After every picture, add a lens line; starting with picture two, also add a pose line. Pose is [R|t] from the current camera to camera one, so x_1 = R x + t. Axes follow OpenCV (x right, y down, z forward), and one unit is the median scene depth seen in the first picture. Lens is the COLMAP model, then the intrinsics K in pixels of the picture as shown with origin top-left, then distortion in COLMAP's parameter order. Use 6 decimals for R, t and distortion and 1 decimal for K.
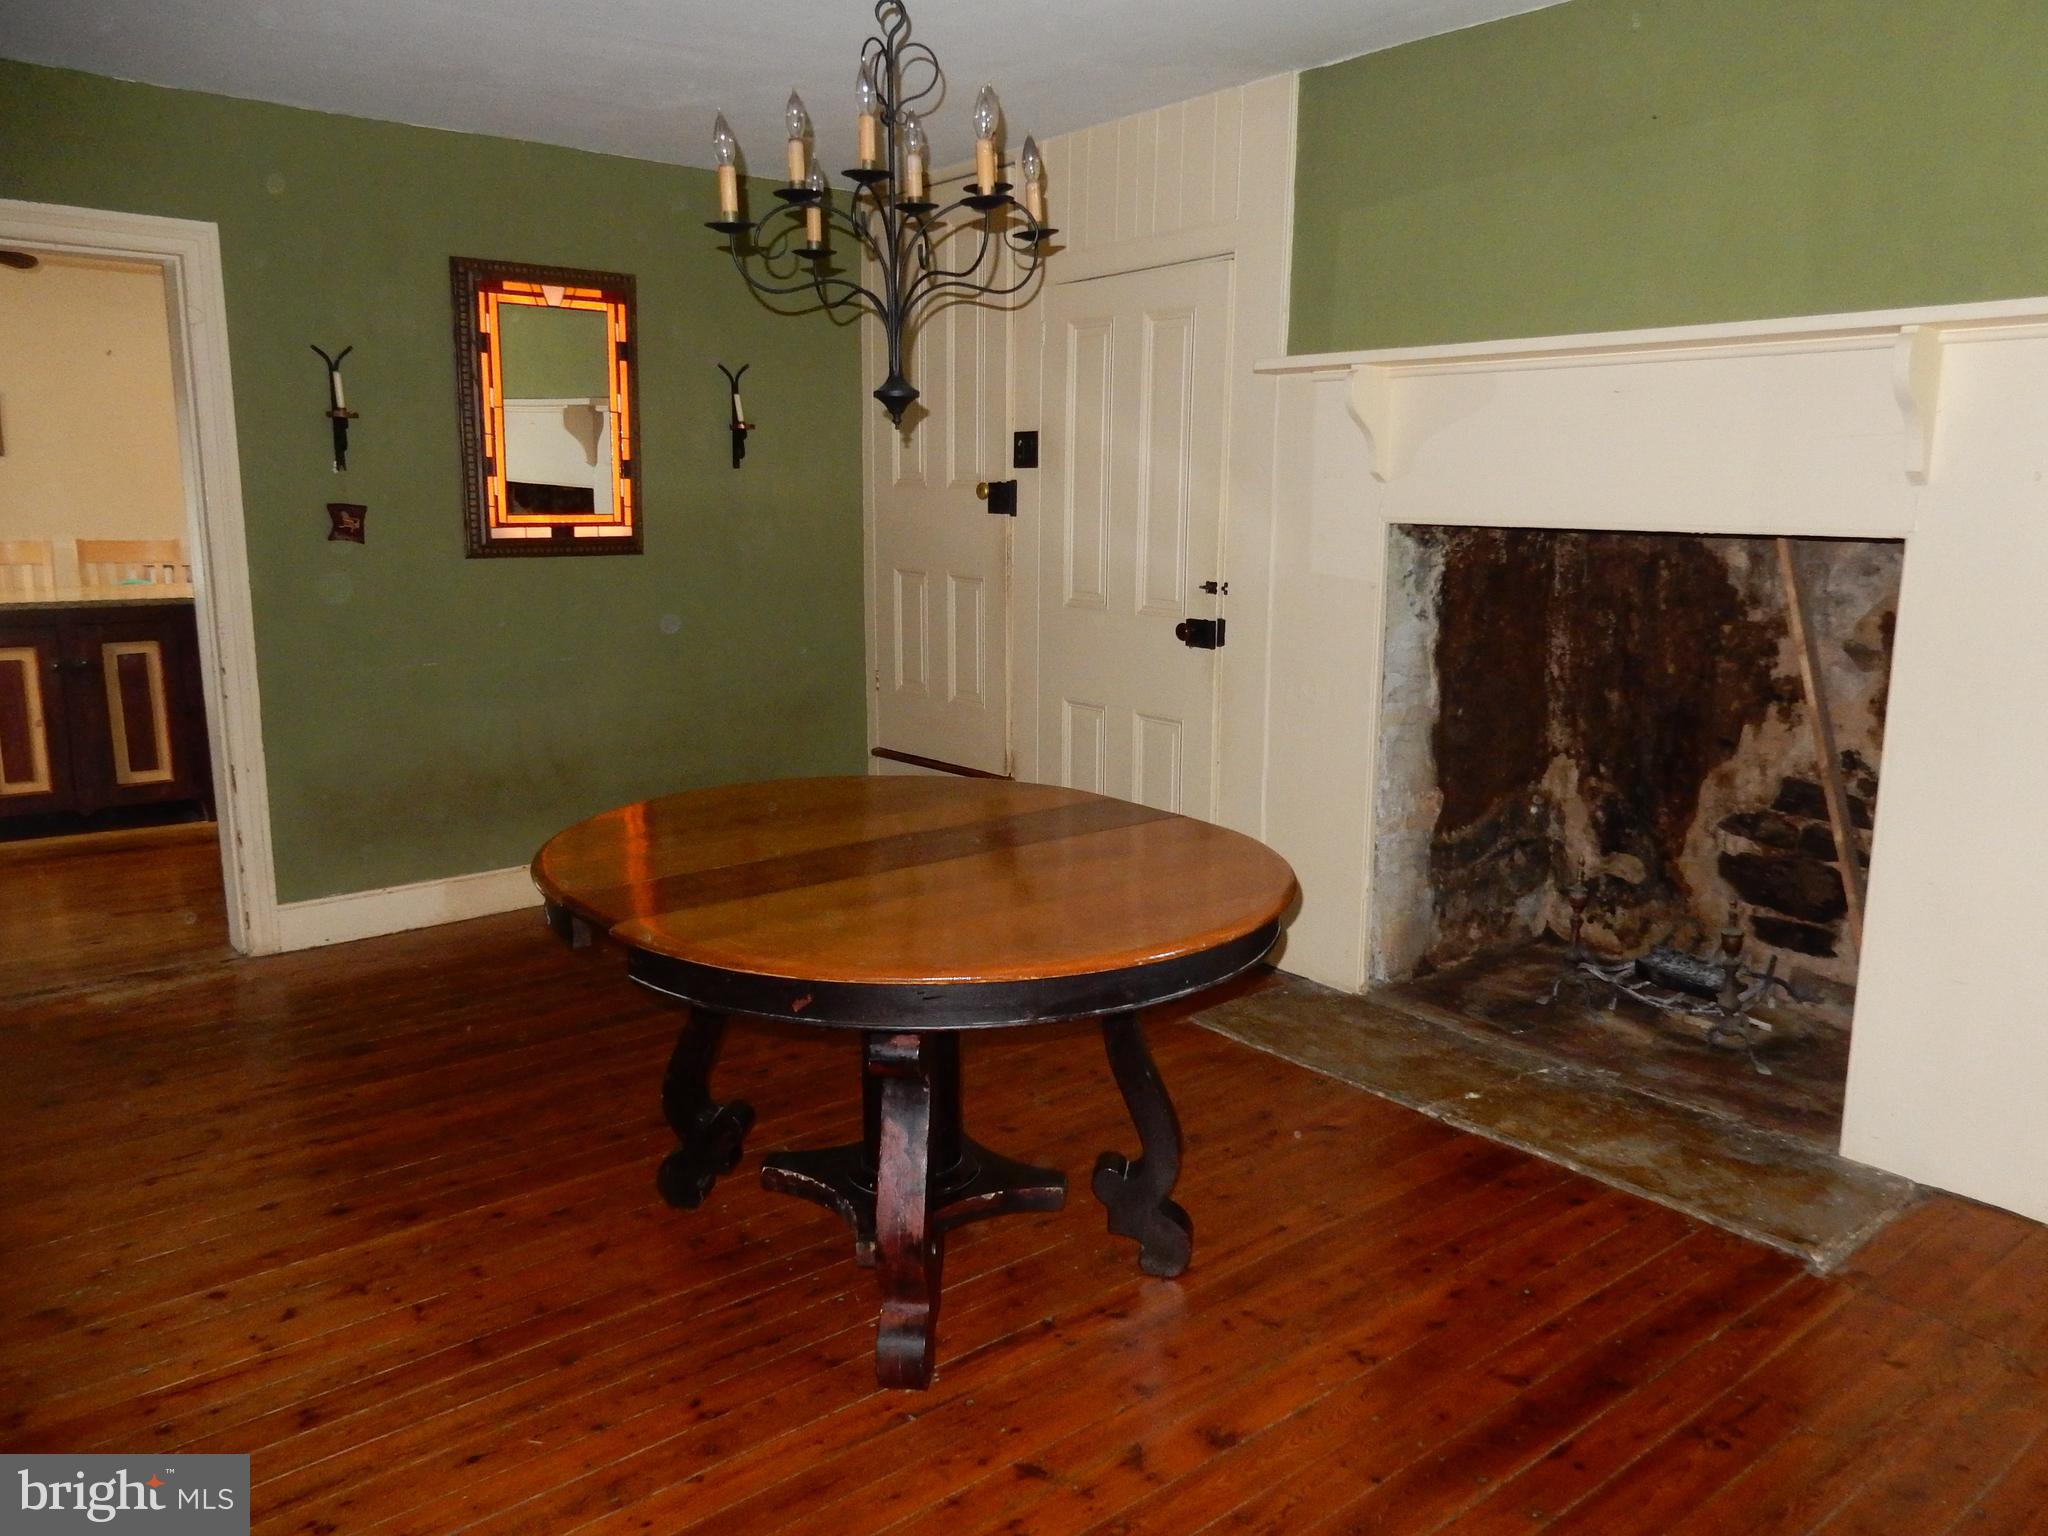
lens RADIAL K [[1559.8, 0, 1113.0], [0, 1559.8, 779.7], [0, 0, 1]] dist [-0.014410, 0.000424]
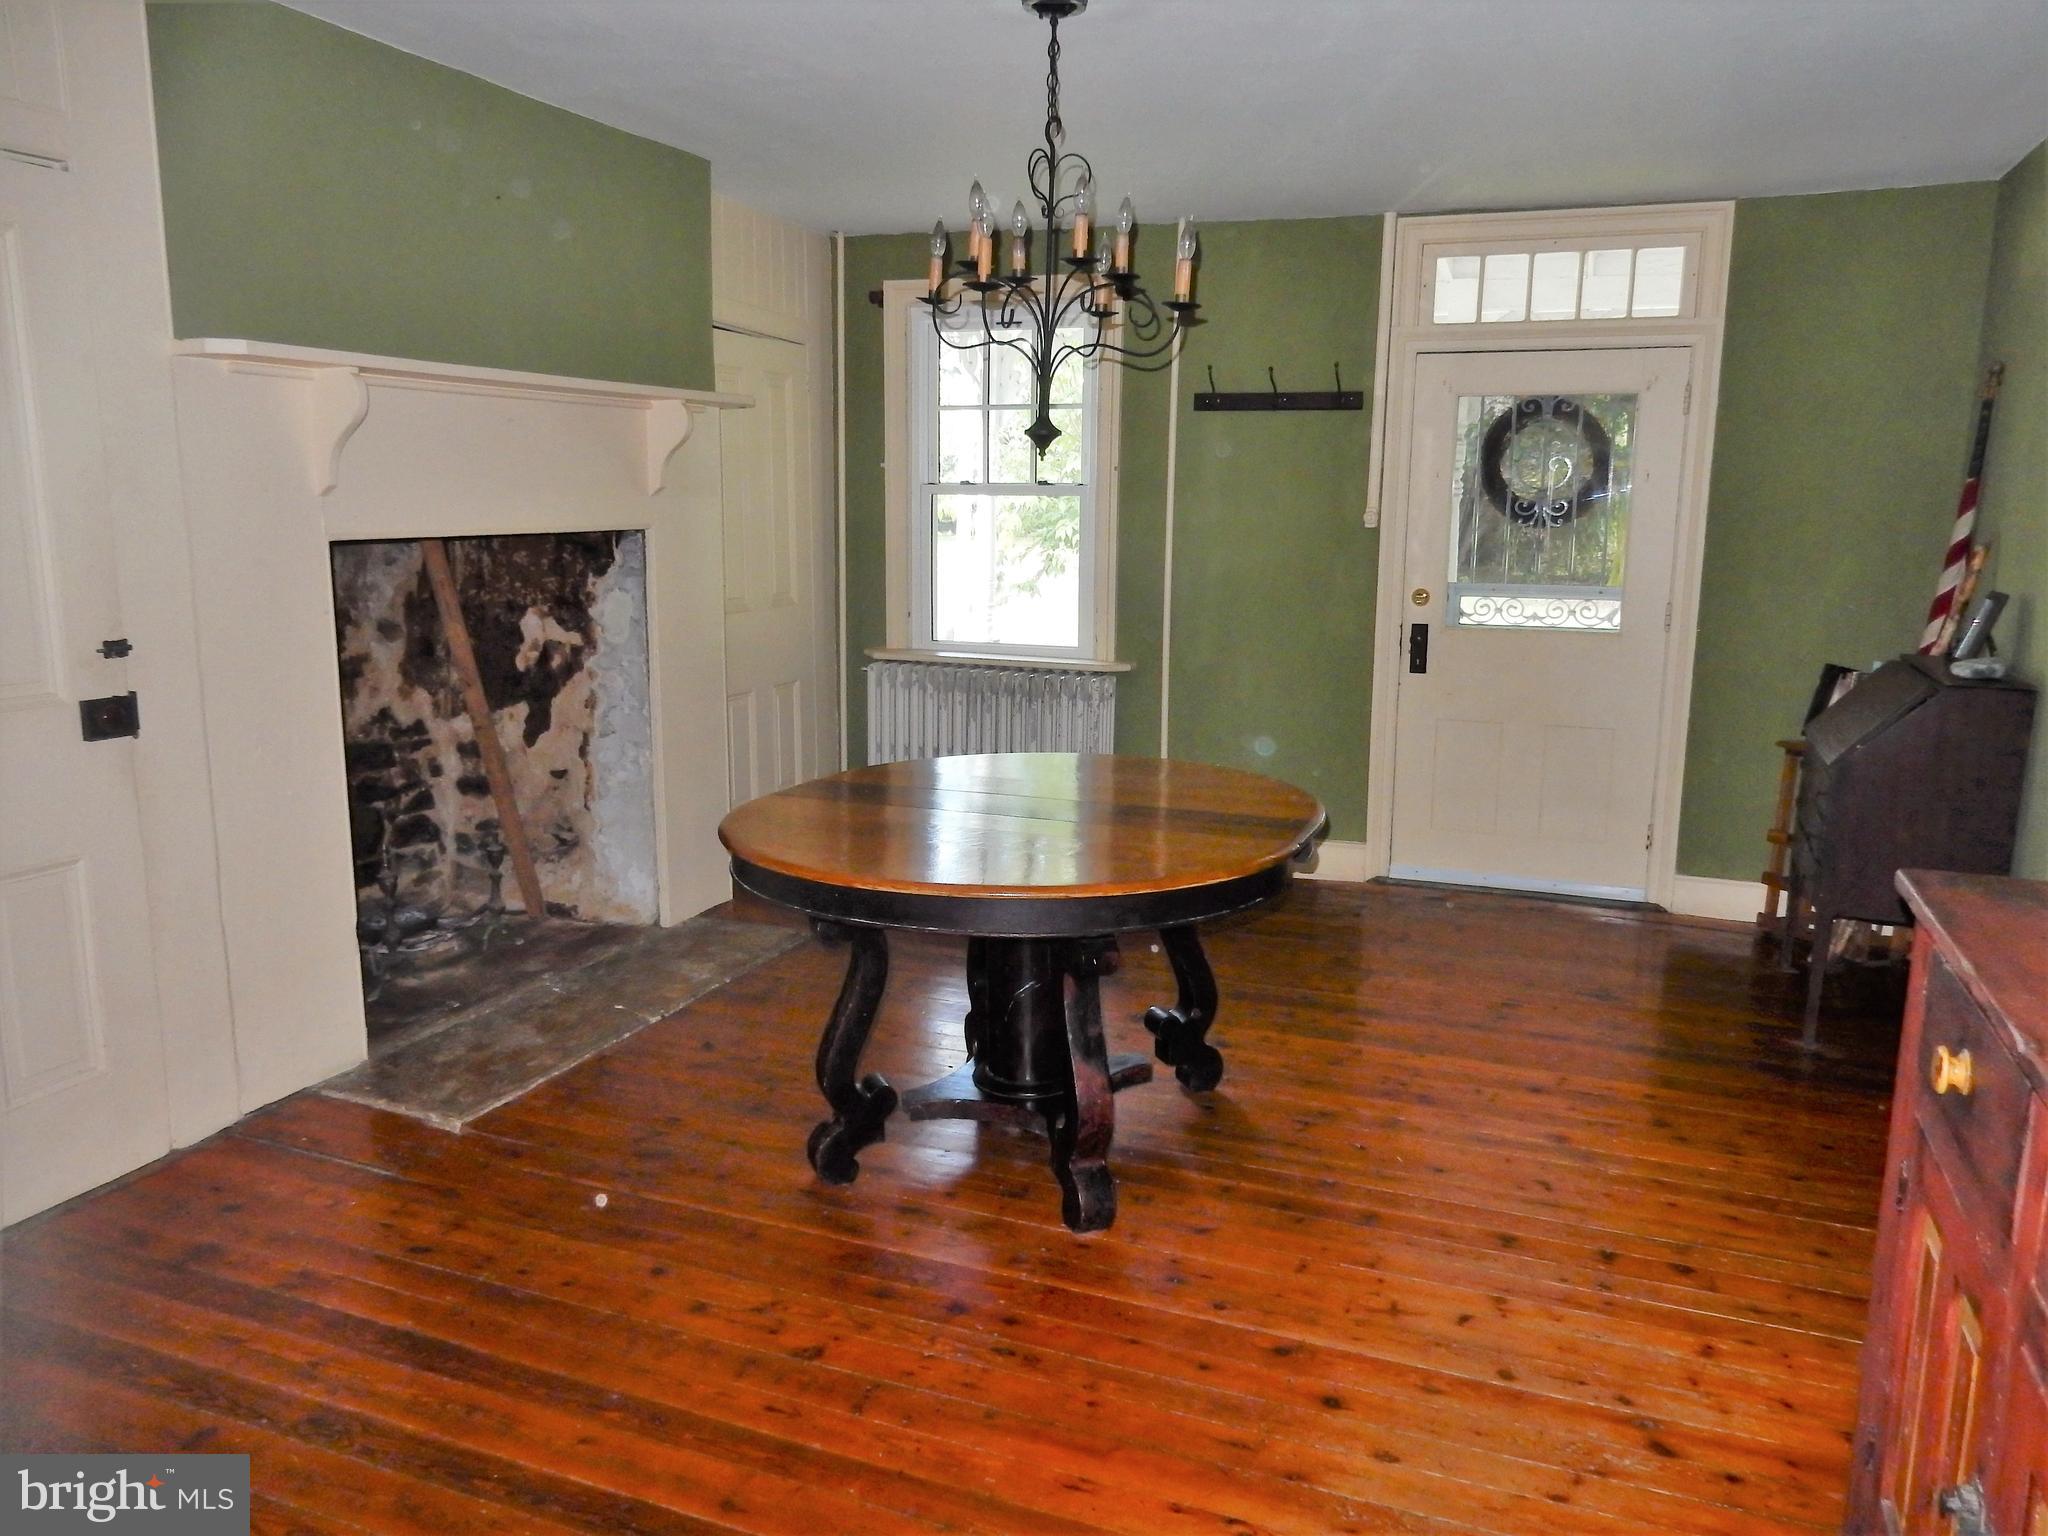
lens RADIAL K [[1485.5, 0, 1024.0], [0, 1485.5, 768.0], [0, 0, 1]] dist [0.001735, 0.000135]
pose [[-0.465955, -0.170500, 0.868225, -0.949602], [0.156792, 0.949818, 0.270669, -0.252277], [-0.870805, 0.262250, -0.415840, 1.252464]]
